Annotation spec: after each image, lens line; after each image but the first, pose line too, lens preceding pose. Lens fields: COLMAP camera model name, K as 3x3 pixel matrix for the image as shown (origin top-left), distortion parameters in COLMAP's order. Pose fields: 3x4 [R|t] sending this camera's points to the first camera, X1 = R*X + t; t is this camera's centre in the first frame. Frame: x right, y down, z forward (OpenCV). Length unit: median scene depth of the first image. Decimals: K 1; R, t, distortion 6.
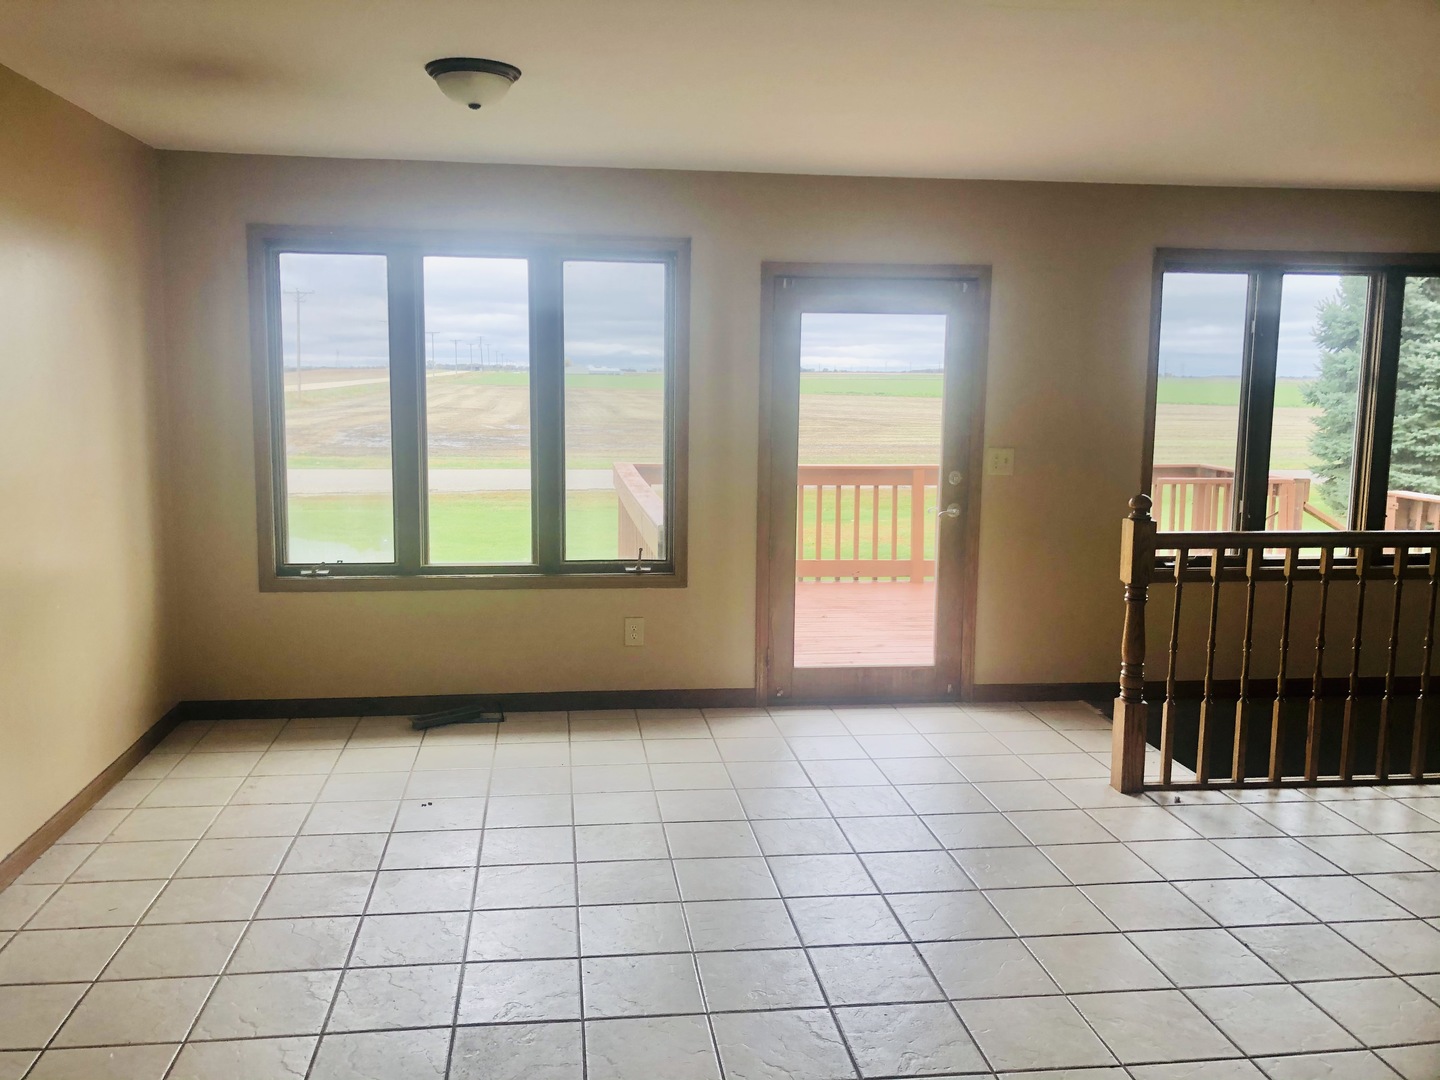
lens RADIAL K [[1176.7, 0, 682.9], [0, 1176.7, 535.0], [0, 0, 1]] dist [0.004523, 0.280199]
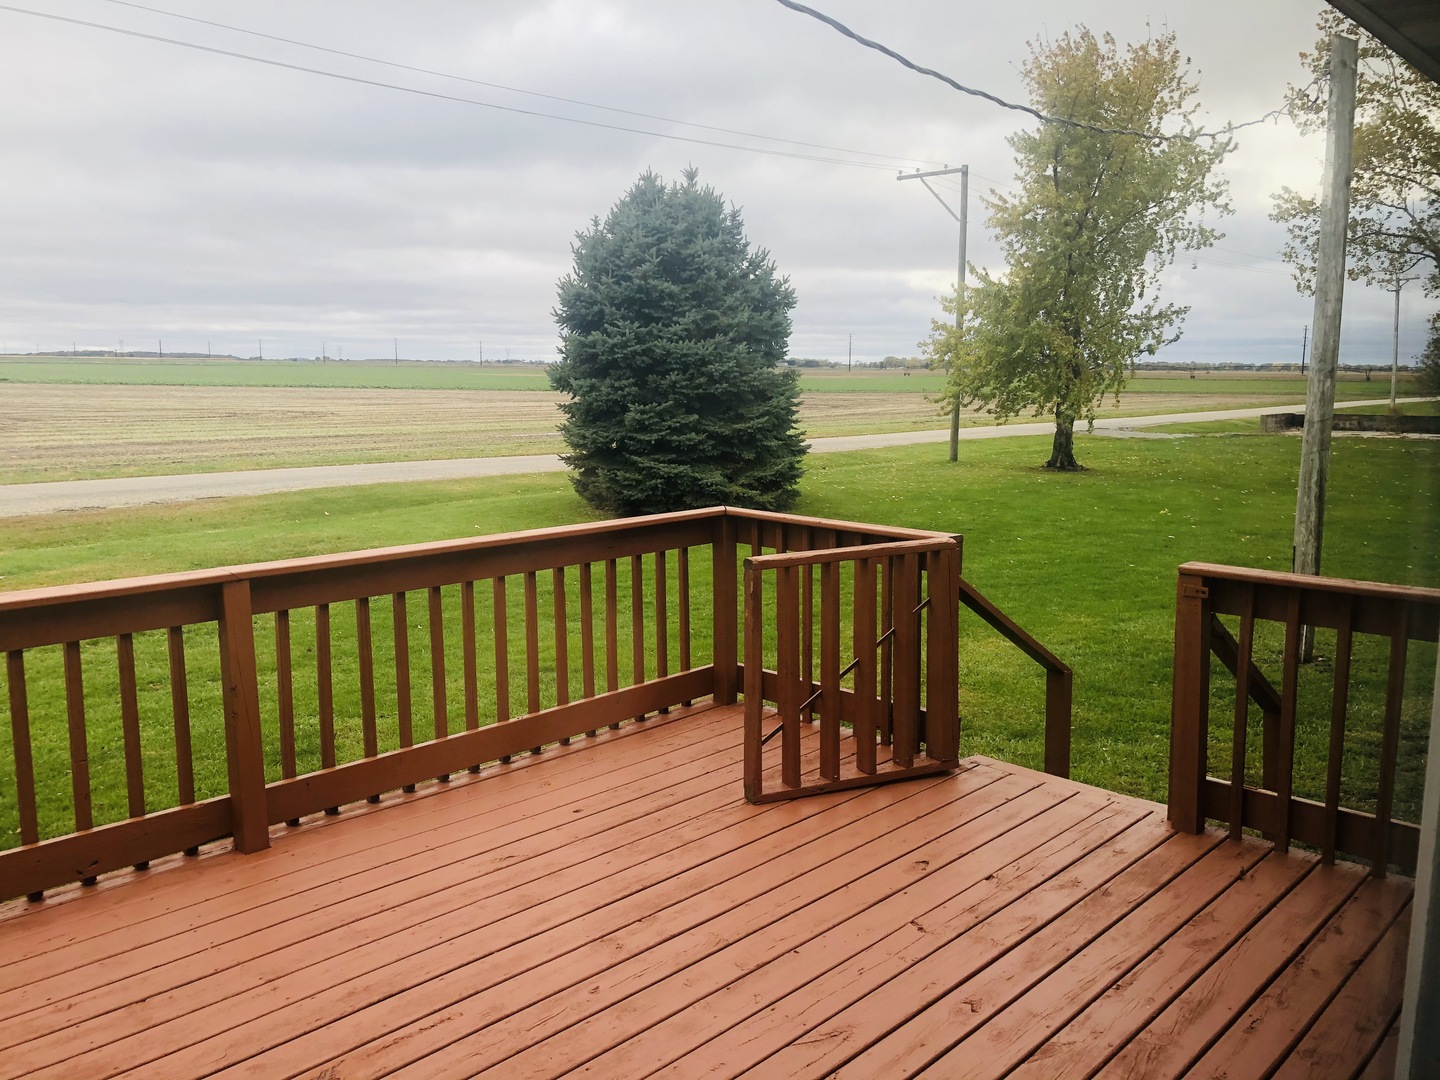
lens RADIAL K [[1172.6, 0, 720.0], [0, 1172.6, 540.0], [0, 0, 1]] dist [0.080884, -0.138229]
pose [[0.761010, -0.104553, 0.640259, 0.030584], [0.092875, 0.994320, 0.051978, -0.032421], [-0.642057, 0.019908, 0.766398, 0.253265]]
